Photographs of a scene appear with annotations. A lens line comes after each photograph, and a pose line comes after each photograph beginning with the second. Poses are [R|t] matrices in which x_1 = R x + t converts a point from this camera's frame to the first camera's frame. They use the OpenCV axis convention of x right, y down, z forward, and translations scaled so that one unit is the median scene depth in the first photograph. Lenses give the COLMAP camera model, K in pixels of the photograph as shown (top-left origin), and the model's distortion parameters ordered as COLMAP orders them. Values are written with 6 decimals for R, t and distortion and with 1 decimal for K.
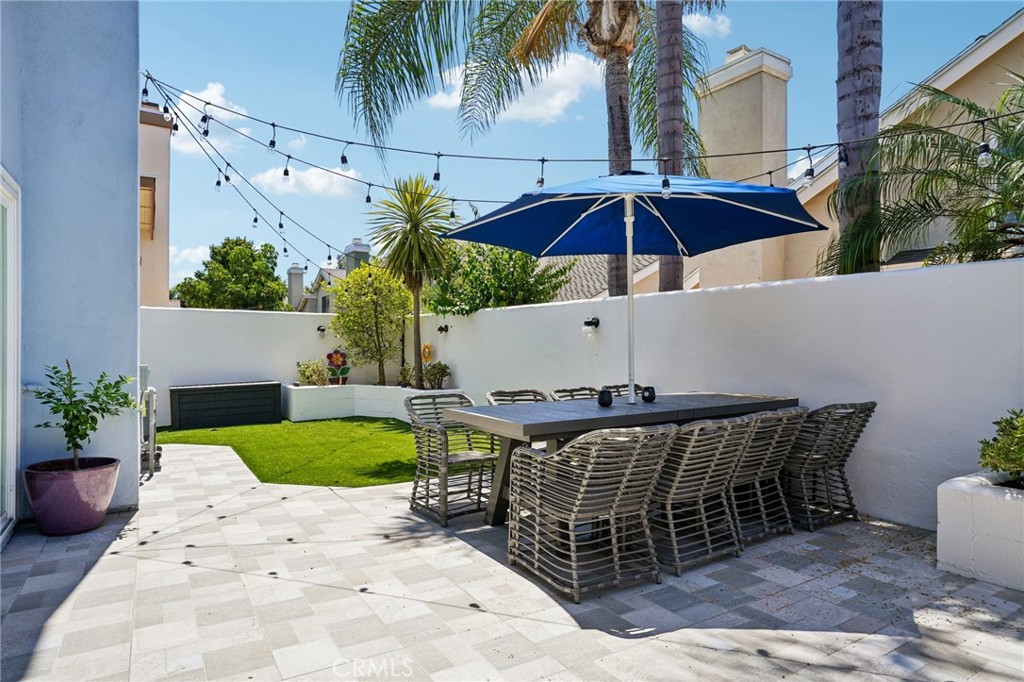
lens RADIAL K [[604.0, 0, 512.0], [0, 604.0, 341.0], [0, 0, 1]] dist [-0.020947, 0.000153]
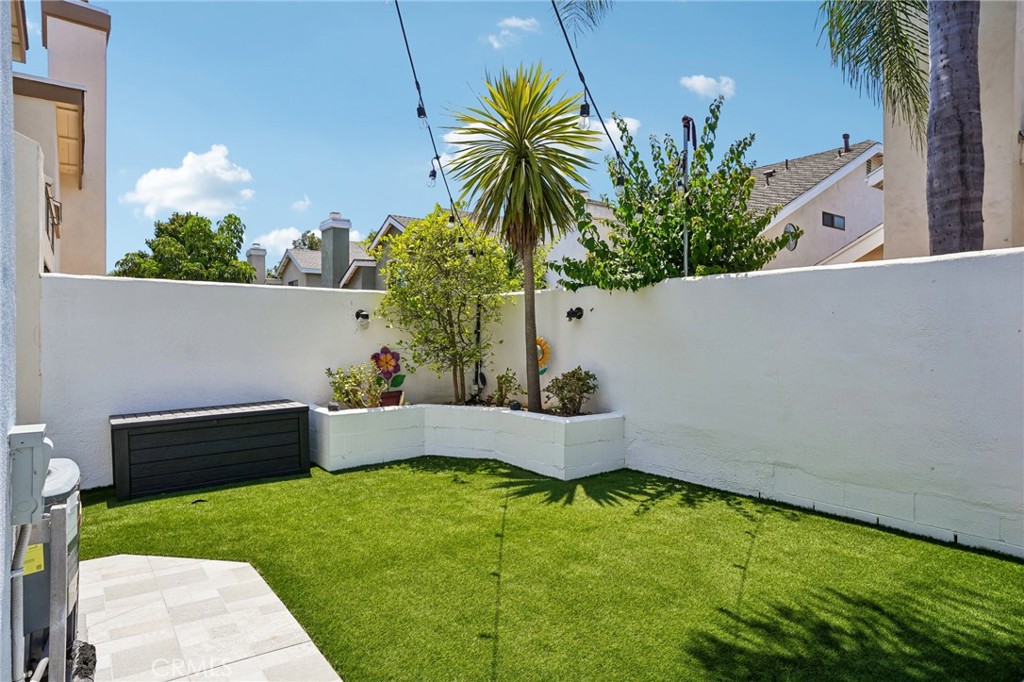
lens RADIAL K [[604.0, 0, 512.0], [0, 604.0, 341.0], [0, 0, 1]] dist [-0.020947, 0.000153]
pose [[0.997069, -0.003570, 0.076429, -0.210551], [0.002402, 0.999879, 0.015366, -0.001788], [-0.076475, -0.015137, 0.996957, 0.366864]]
